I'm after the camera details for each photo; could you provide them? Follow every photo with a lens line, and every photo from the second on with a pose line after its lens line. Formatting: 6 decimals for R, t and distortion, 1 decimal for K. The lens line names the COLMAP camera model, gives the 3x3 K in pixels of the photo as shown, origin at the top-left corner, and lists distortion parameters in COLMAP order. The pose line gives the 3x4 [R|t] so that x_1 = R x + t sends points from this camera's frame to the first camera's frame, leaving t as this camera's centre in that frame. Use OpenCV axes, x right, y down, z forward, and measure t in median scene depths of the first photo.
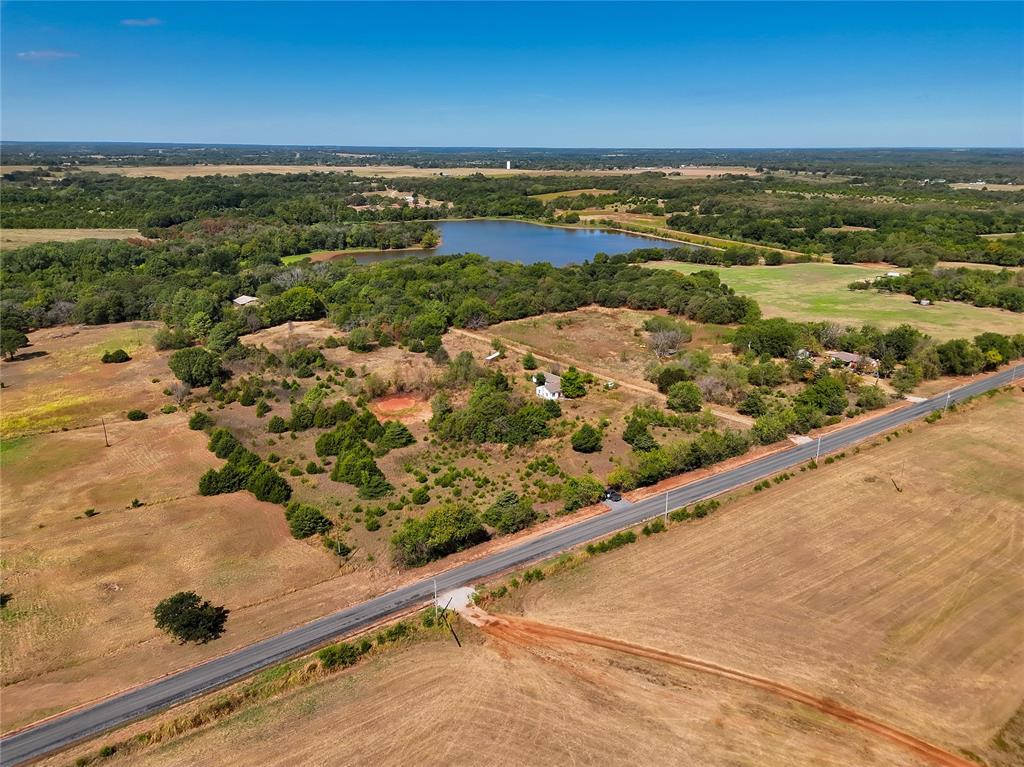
lens RADIAL K [[716.7, 0, 510.2], [0, 716.7, 393.4], [0, 0, 1]] dist [0.070427, -0.054775]
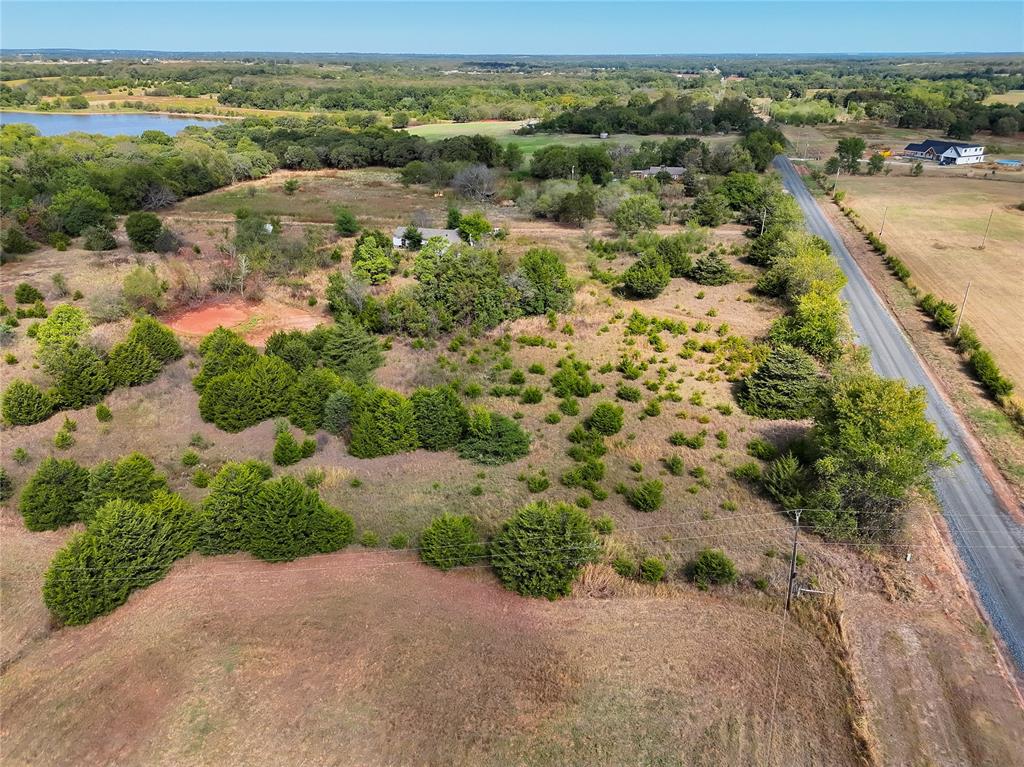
lens RADIAL K [[716.7, 0, 512.6], [0, 716.7, 385.3], [0, 0, 1]] dist [0.070427, -0.054775]
pose [[0.769527, -0.267618, 0.579835, -0.384043], [0.208904, 0.963494, 0.167447, 0.023934], [-0.603479, -0.007726, 0.797341, 0.560172]]
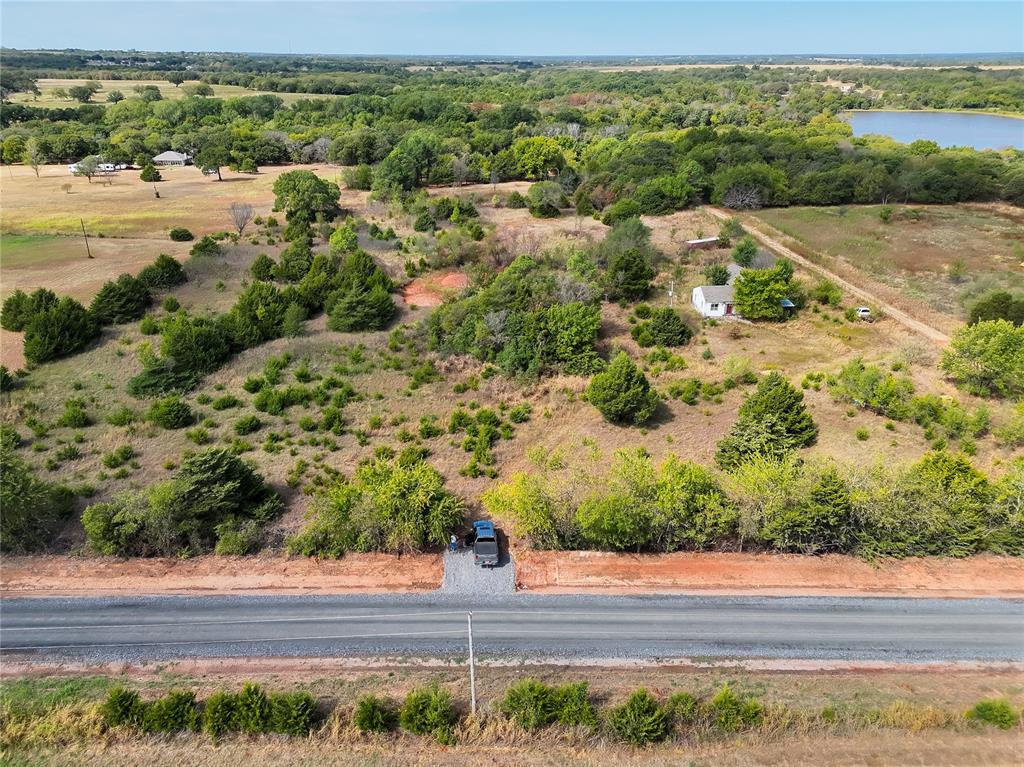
lens RADIAL K [[716.7, 0, 511.6], [0, 716.7, 383.8], [0, 0, 1]] dist [0.070427, -0.054775]
pose [[0.824811, 0.231728, -0.515742, 0.269583], [-0.183322, 0.972484, 0.143765, 0.009659], [0.534865, -0.024032, 0.844596, 0.605706]]
